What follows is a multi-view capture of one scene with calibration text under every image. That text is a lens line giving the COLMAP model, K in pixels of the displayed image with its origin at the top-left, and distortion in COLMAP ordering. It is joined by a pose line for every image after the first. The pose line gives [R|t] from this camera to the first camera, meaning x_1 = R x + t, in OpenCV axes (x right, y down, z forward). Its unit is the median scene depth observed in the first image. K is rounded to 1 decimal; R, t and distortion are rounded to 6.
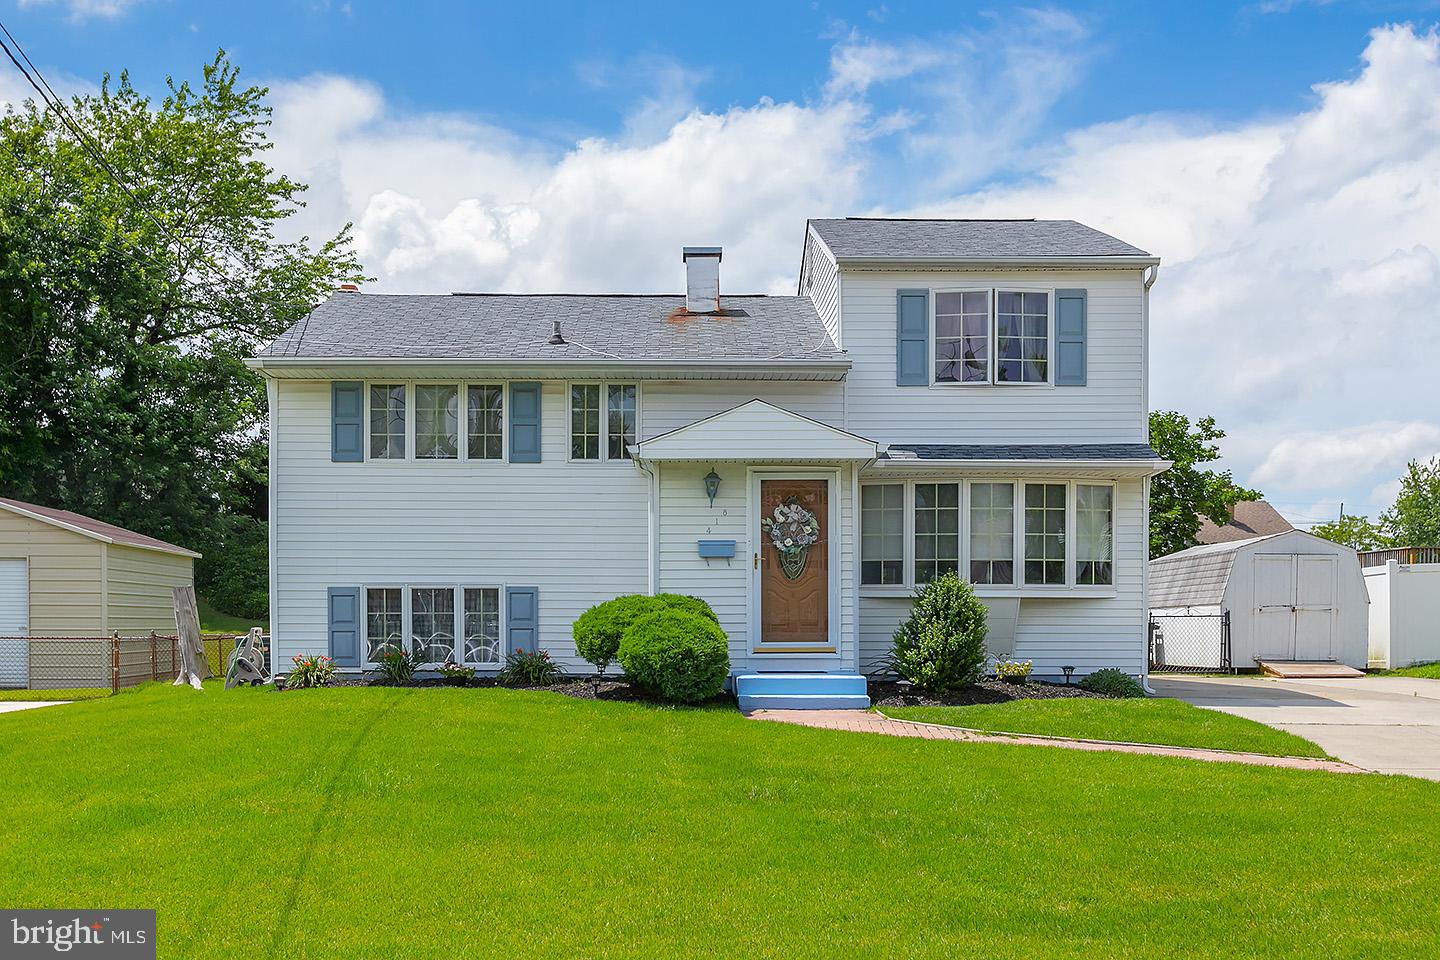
lens RADIAL K [[1579.7, 0, 720.0], [0, 1579.7, 480.0], [0, 0, 1]] dist [-0.002939, 0.001024]
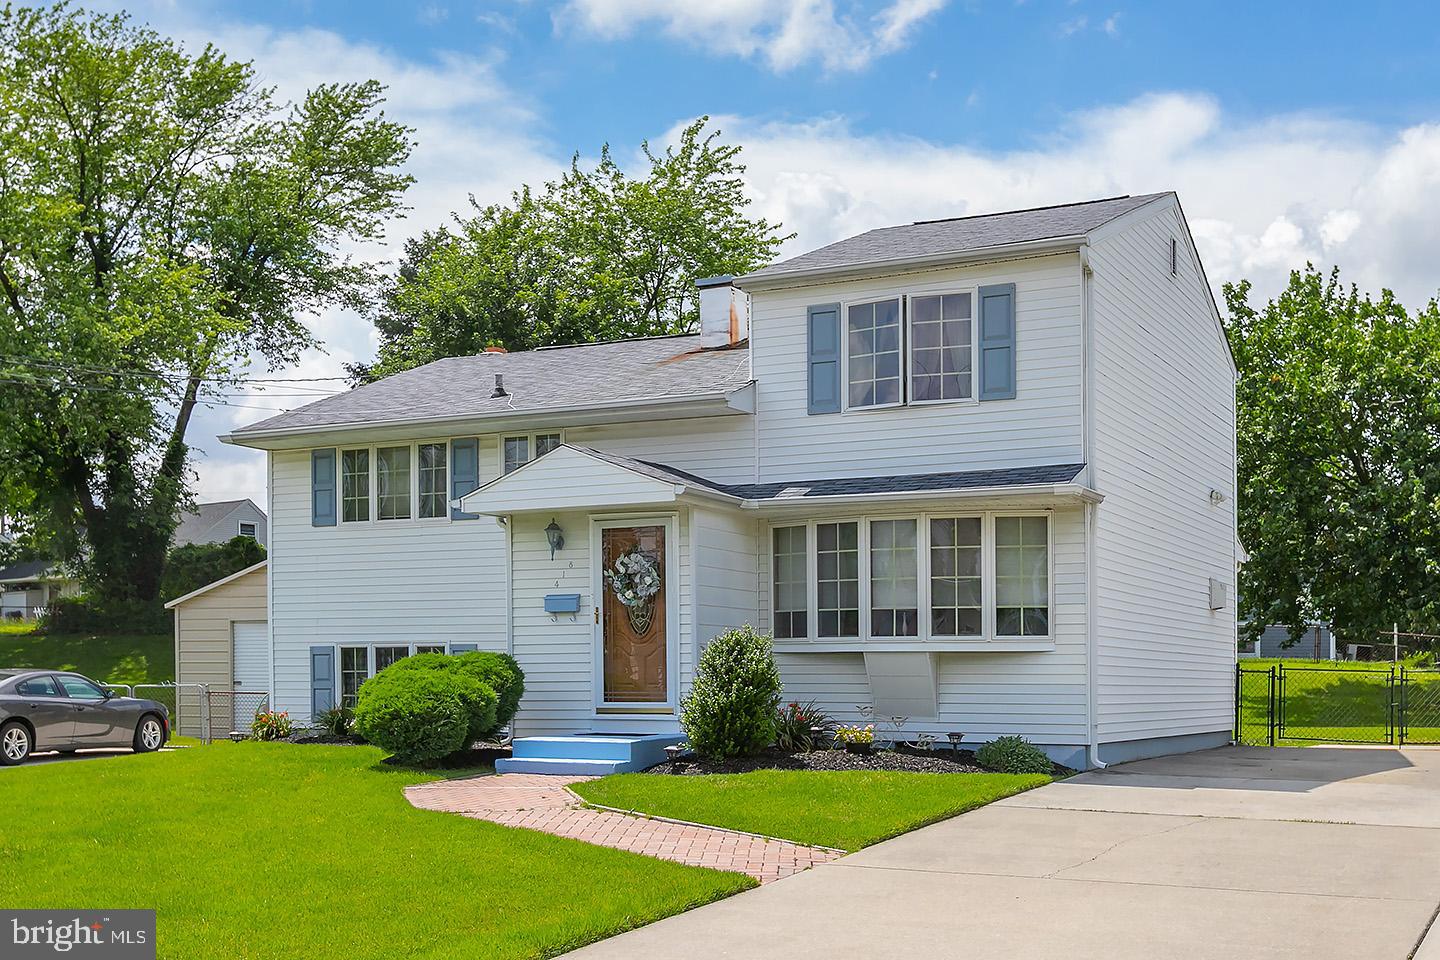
lens RADIAL K [[1655.9, 0, 728.0], [0, 1655.9, 520.3], [0, 0, 1]] dist [0.017451, 0.012577]
pose [[0.887173, -0.043468, -0.459386, 0.503486], [0.043108, 0.999007, -0.011278, 0.008484], [0.459419, -0.009798, 0.888165, 0.149713]]
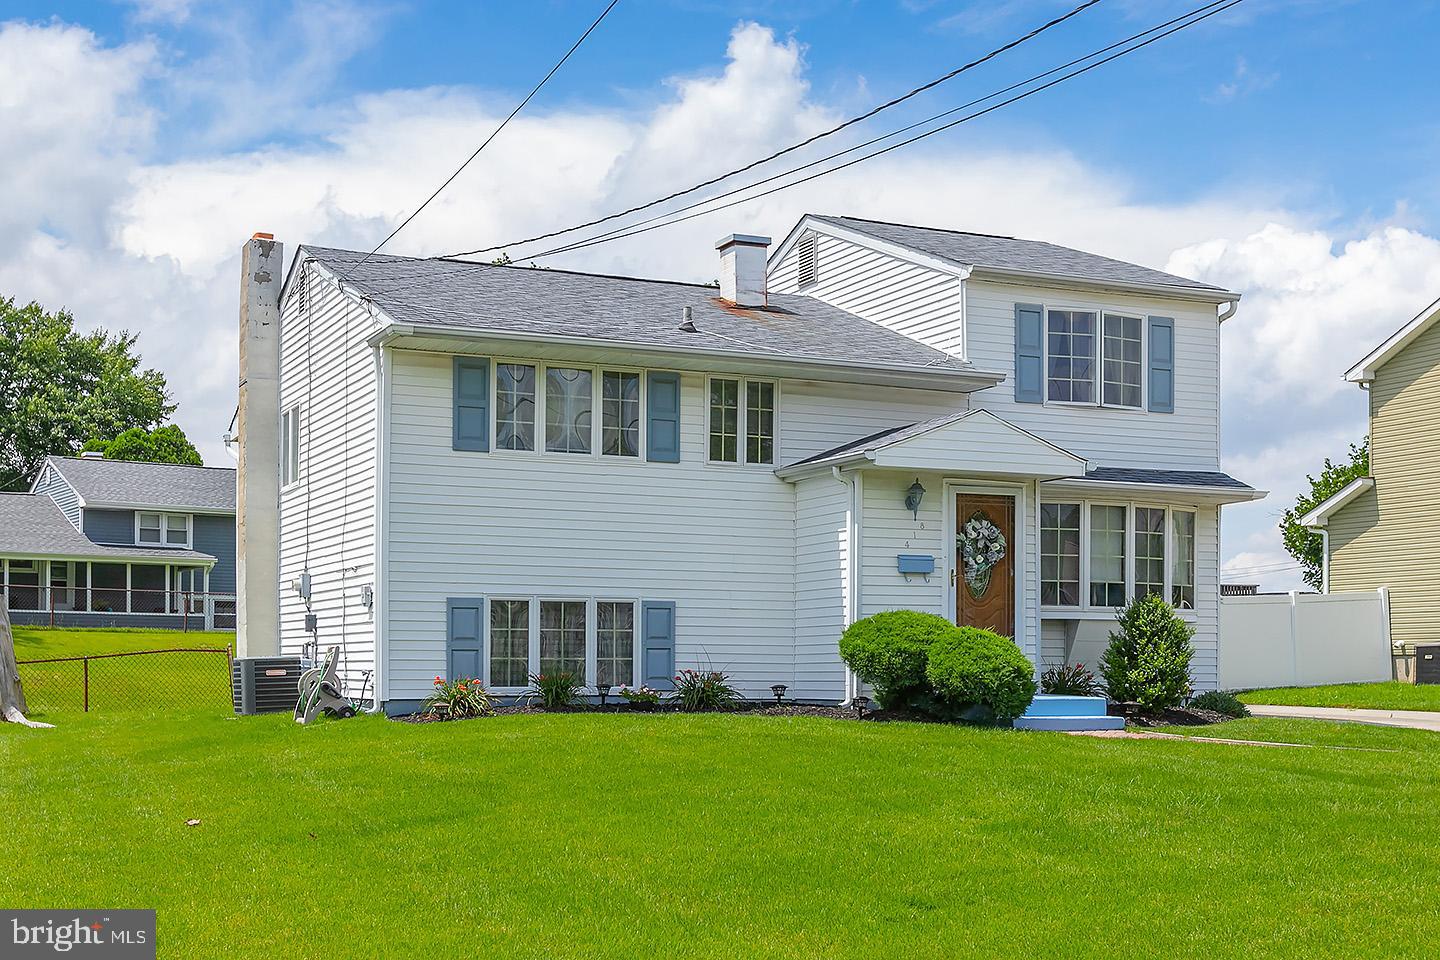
lens RADIAL K [[1780.5, 0, 720.0], [0, 1780.5, 480.0], [0, 0, 1]] dist [-0.009520, -0.004872]
pose [[0.919219, 0.044192, 0.391259, -0.487984], [-0.040860, 0.999023, -0.016843, 0.014784], [-0.391621, -0.000504, 0.920127, 0.060548]]
